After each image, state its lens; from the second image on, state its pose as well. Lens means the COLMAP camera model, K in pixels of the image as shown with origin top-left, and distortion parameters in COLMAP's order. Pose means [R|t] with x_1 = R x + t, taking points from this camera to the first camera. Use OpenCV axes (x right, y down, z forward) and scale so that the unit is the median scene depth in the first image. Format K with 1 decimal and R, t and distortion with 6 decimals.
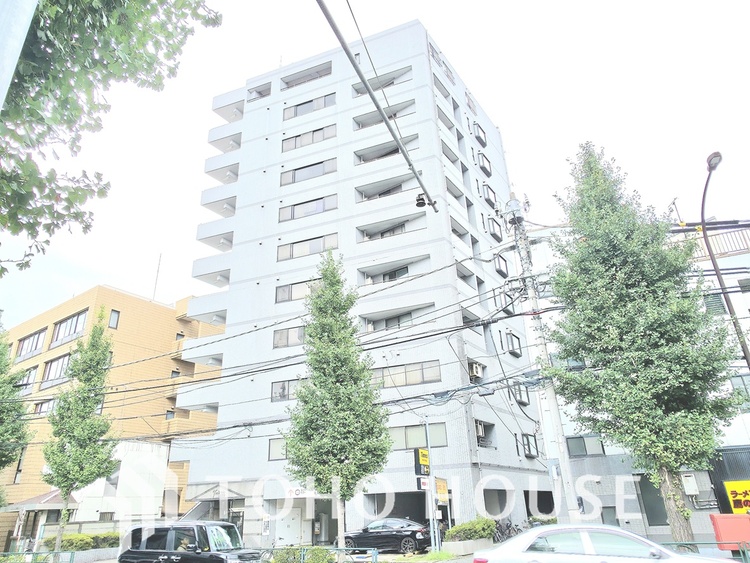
lens RADIAL K [[506.8, 0, 370.5], [0, 506.8, 283.3], [0, 0, 1]] dist [0.002526, 0.001517]
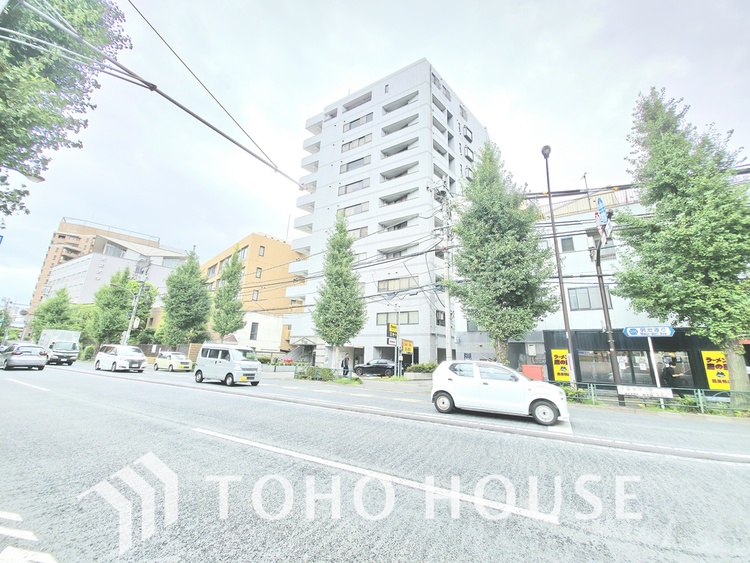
lens RADIAL K [[299.7, 0, 378.3], [0, 299.7, 280.1], [0, 0, 1]] dist [-0.000276, -0.006607]
pose [[0.984802, 0.026153, -0.171700, 0.178394], [0.002053, 0.986775, 0.162082, -0.001325], [0.173669, -0.159972, 0.971724, -0.022740]]
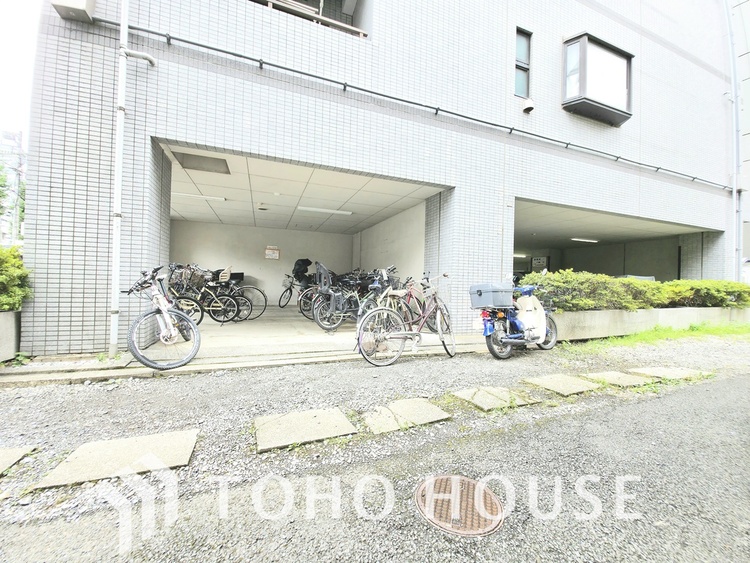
lens RADIAL K [[299.7, 0, 378.3], [0, 299.7, 280.1], [0, 0, 1]] dist [-0.000276, -0.006607]
pose [[0.833881, 0.057221, -0.548970, 0.361315], [0.176252, 0.914932, 0.363091, 0.402733], [0.523047, -0.399531, 0.752859, 0.854907]]
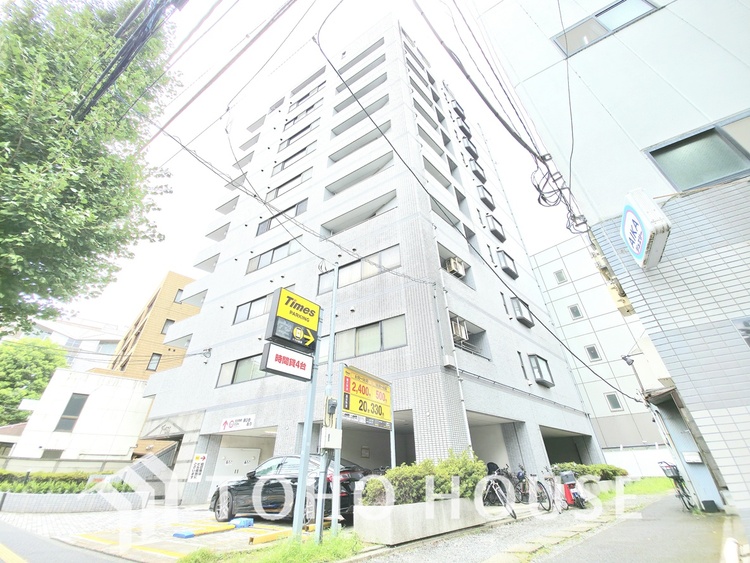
lens RADIAL K [[299.7, 0, 378.3], [0, 299.7, 280.1], [0, 0, 1]] dist [-0.000276, -0.006607]
pose [[0.984971, -0.078790, -0.153701, 0.171663], [0.056186, 0.987654, -0.146231, 0.275953], [0.163324, 0.135397, 0.977237, 0.562333]]
